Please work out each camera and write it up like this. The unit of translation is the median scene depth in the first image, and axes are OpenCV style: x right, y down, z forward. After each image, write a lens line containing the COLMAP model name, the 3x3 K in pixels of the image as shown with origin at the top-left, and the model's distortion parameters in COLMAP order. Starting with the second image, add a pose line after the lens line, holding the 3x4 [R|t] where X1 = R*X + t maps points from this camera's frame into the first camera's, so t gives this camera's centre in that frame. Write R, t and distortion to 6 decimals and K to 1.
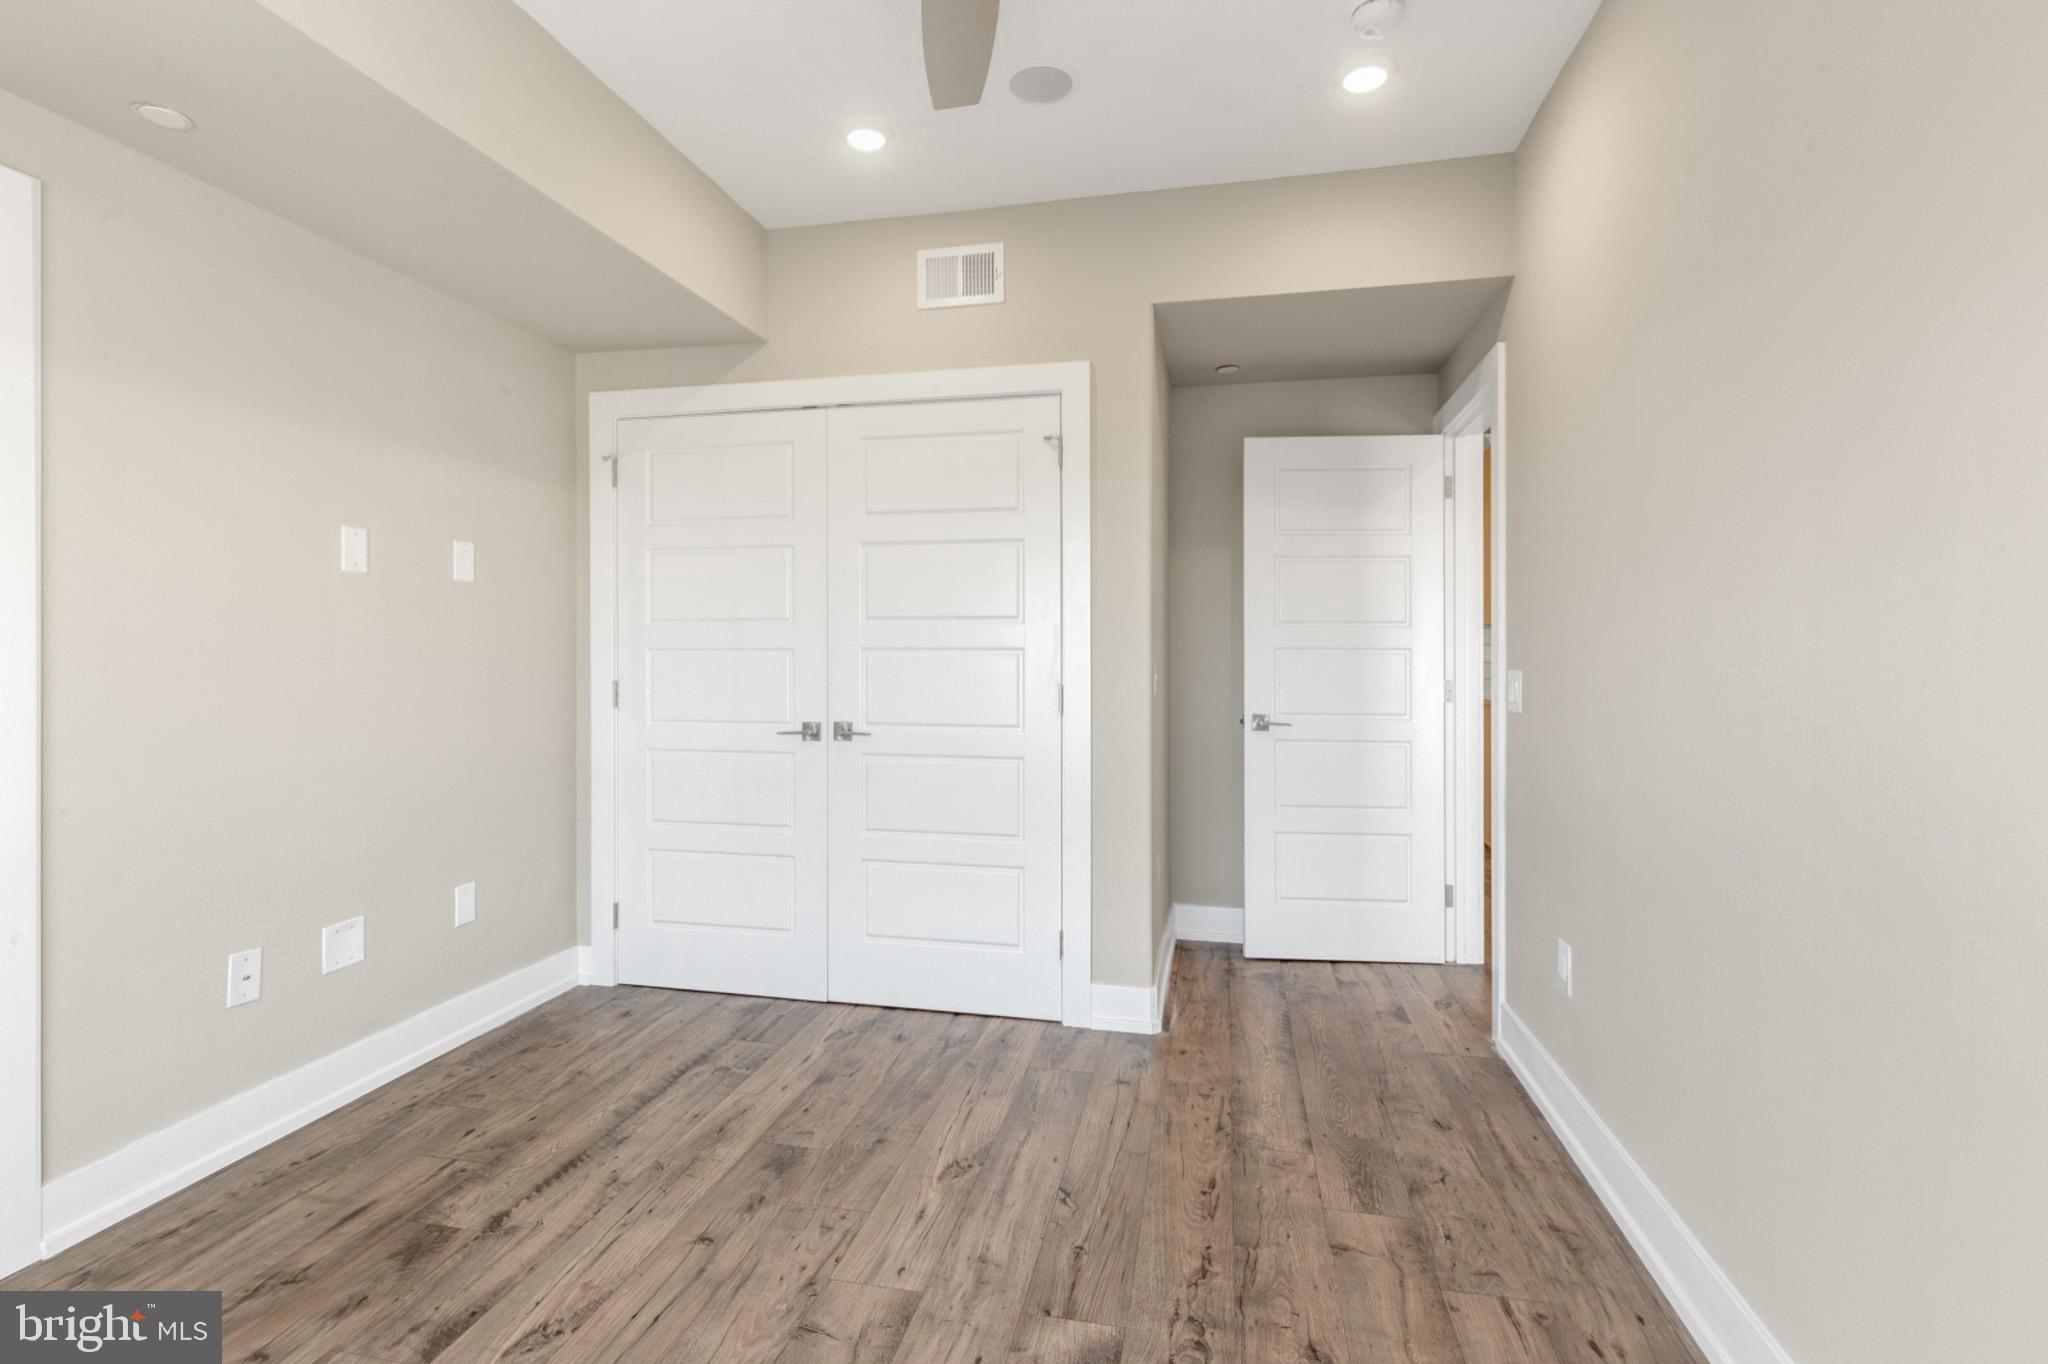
lens RADIAL K [[976.2, 0, 1012.6], [0, 976.2, 652.6], [0, 0, 1]] dist [0.006112, -0.000489]
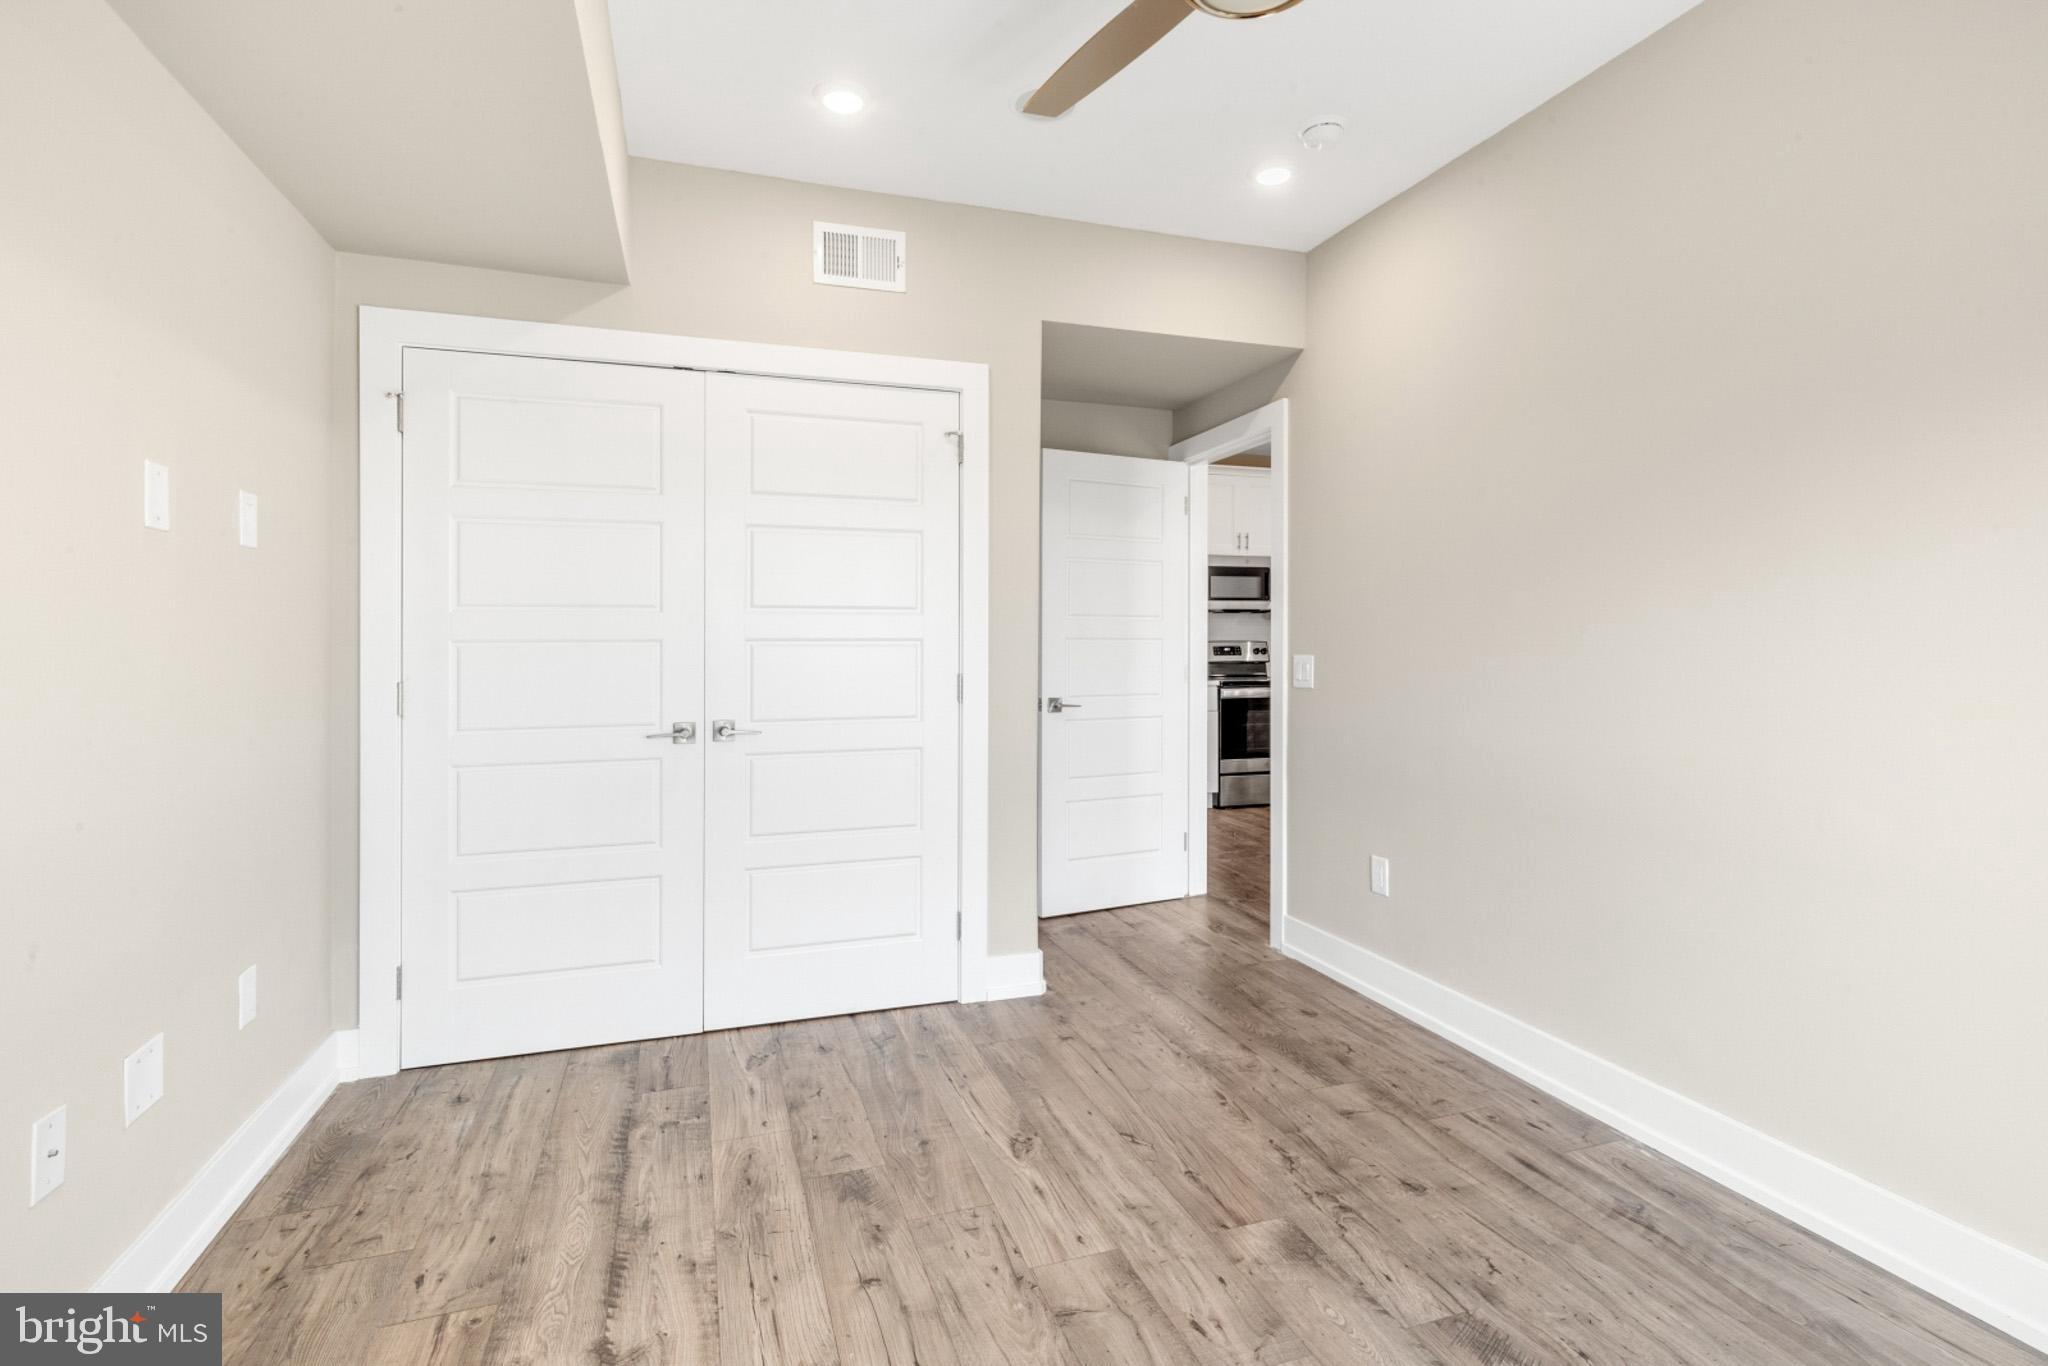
lens RADIAL K [[965.2, 0, 1014.6], [0, 965.2, 643.1], [0, 0, 1]] dist [0.009010, -0.000893]
pose [[0.858129, -0.004669, 0.513413, -0.481656], [0.004809, 0.999988, 0.001056, -0.000409], [-0.513412, 0.001563, 0.858141, 0.107218]]
